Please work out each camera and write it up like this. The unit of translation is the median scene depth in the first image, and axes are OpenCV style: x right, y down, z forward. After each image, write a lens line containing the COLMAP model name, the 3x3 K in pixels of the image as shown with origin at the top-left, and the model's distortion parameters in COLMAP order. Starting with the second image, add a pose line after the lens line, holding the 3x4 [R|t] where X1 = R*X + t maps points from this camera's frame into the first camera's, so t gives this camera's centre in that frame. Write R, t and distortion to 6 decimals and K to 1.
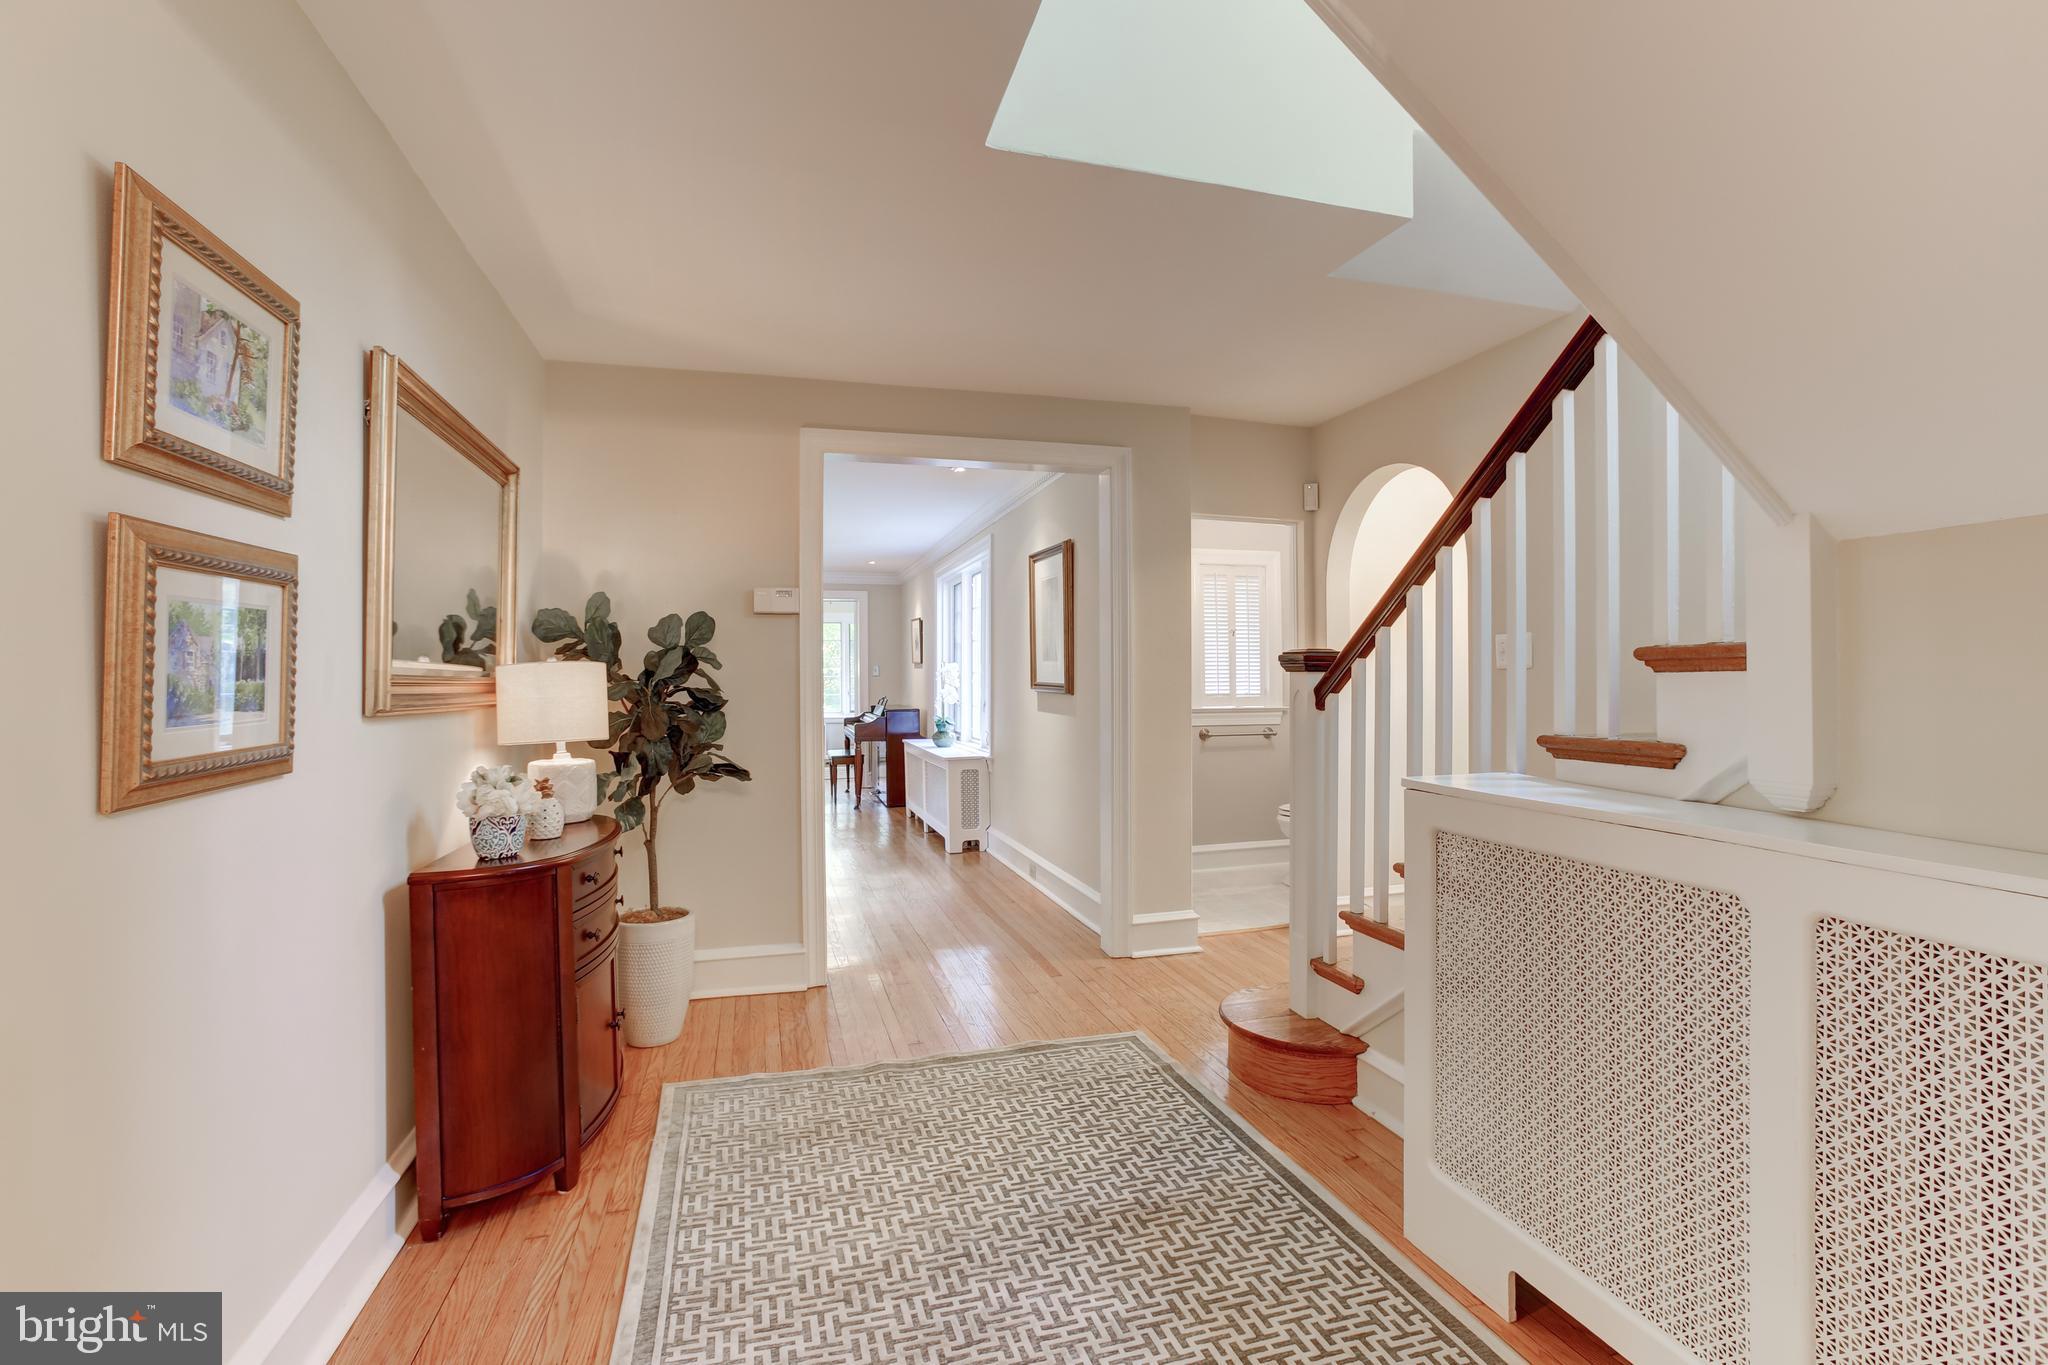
lens RADIAL K [[958.7, 0, 1033.3], [0, 958.7, 692.3], [0, 0, 1]] dist [-0.083770, 0.056998]
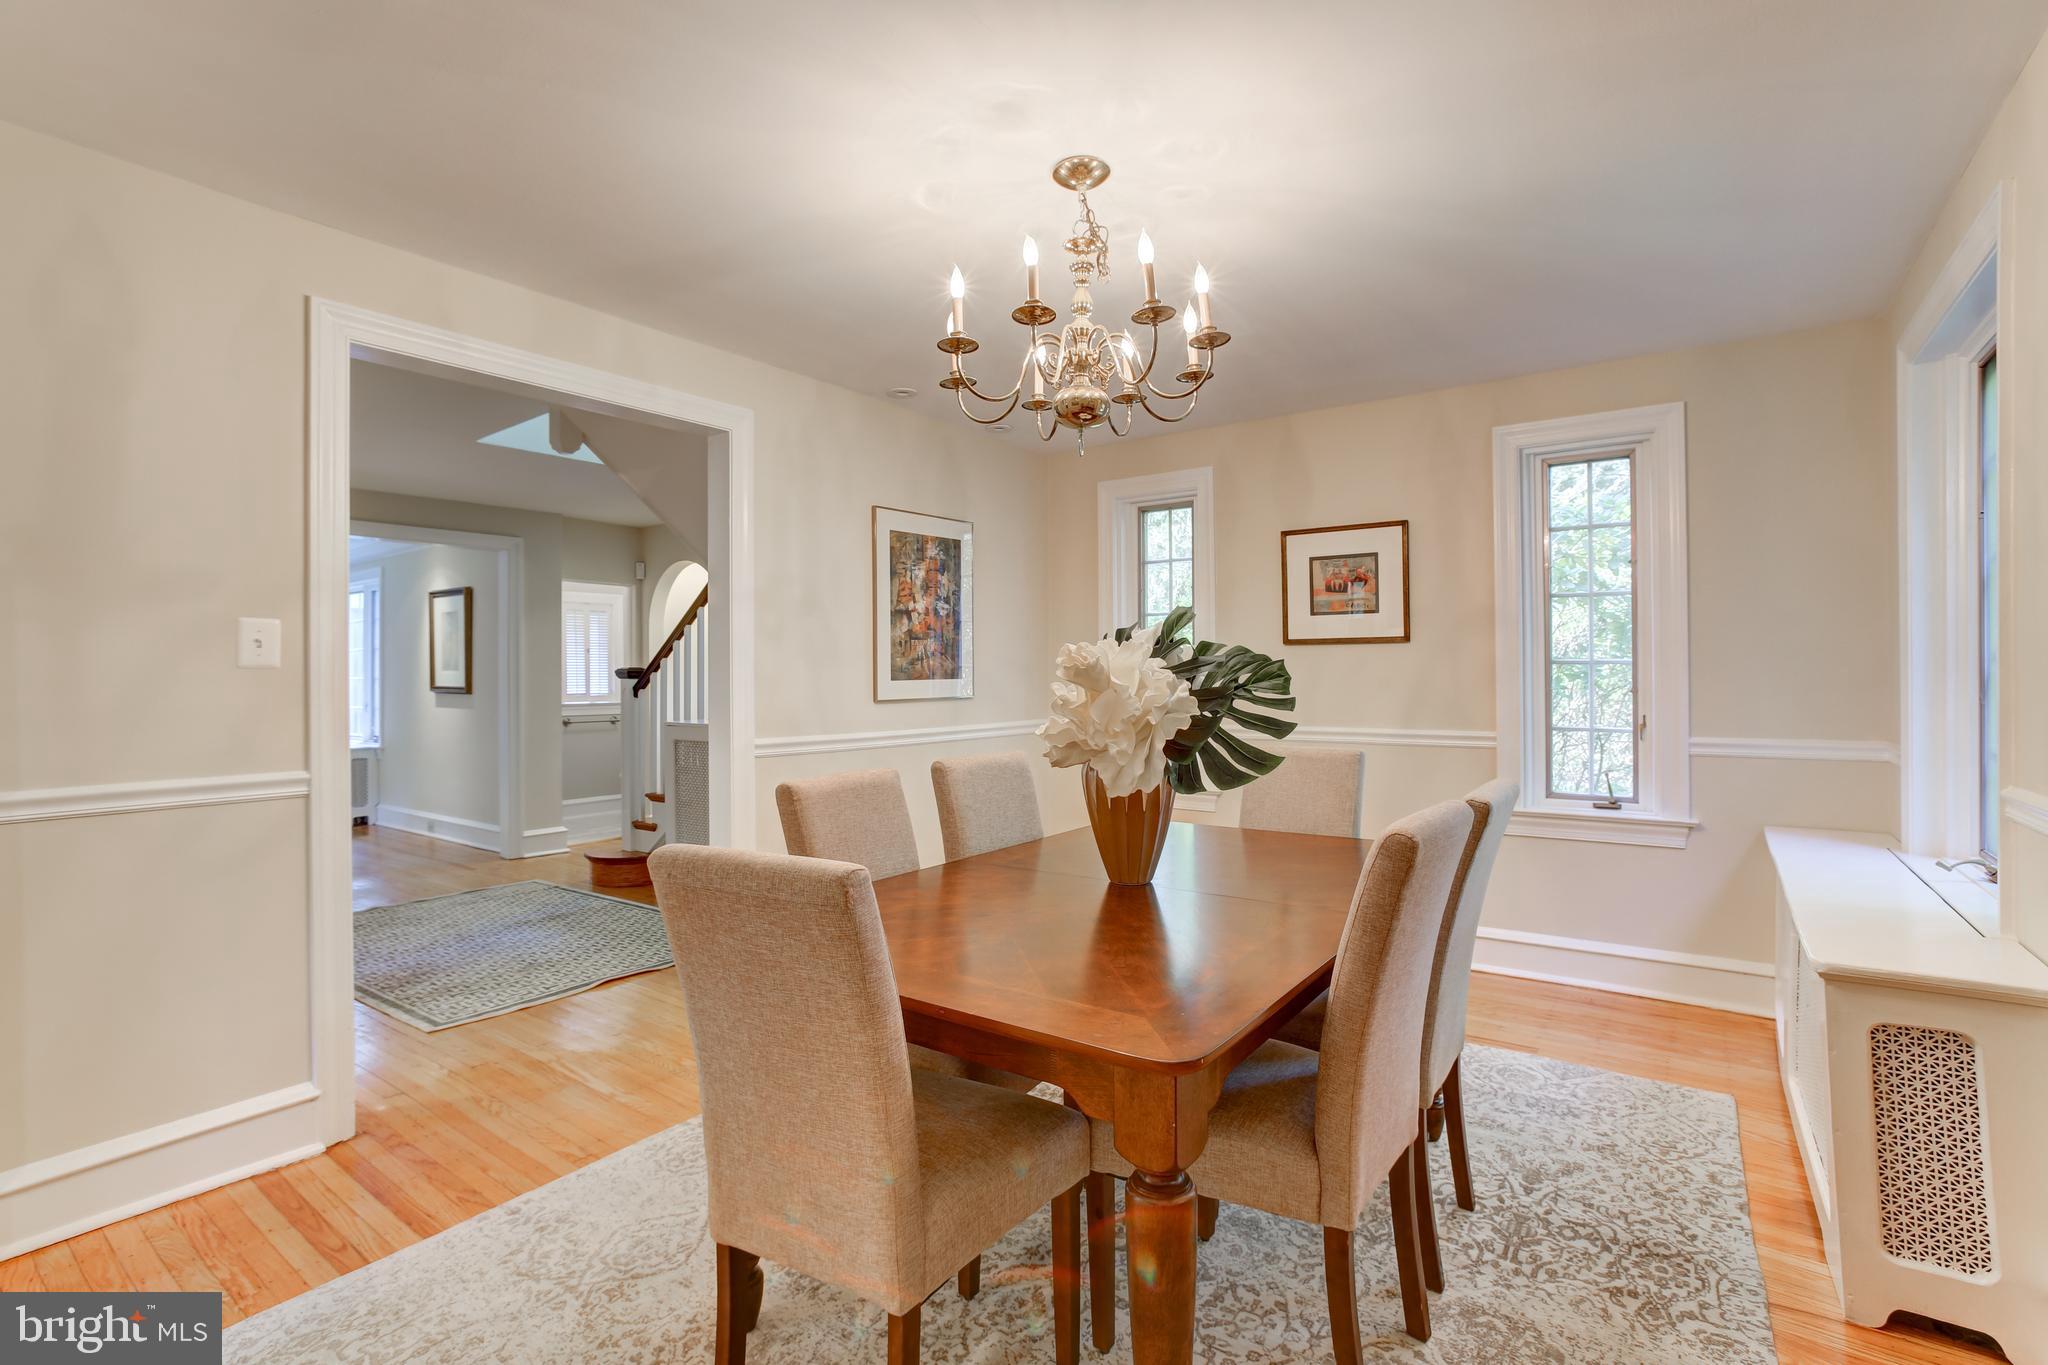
lens RADIAL K [[978.6, 0, 1037.7], [0, 978.6, 674.0], [0, 0, 1]] dist [-0.071105, 0.038834]
pose [[0.798342, 0.005547, 0.602179, -0.162018], [0.010051, 0.999696, -0.022534, 0.014829], [-0.602121, 0.024042, 0.798043, -0.733632]]
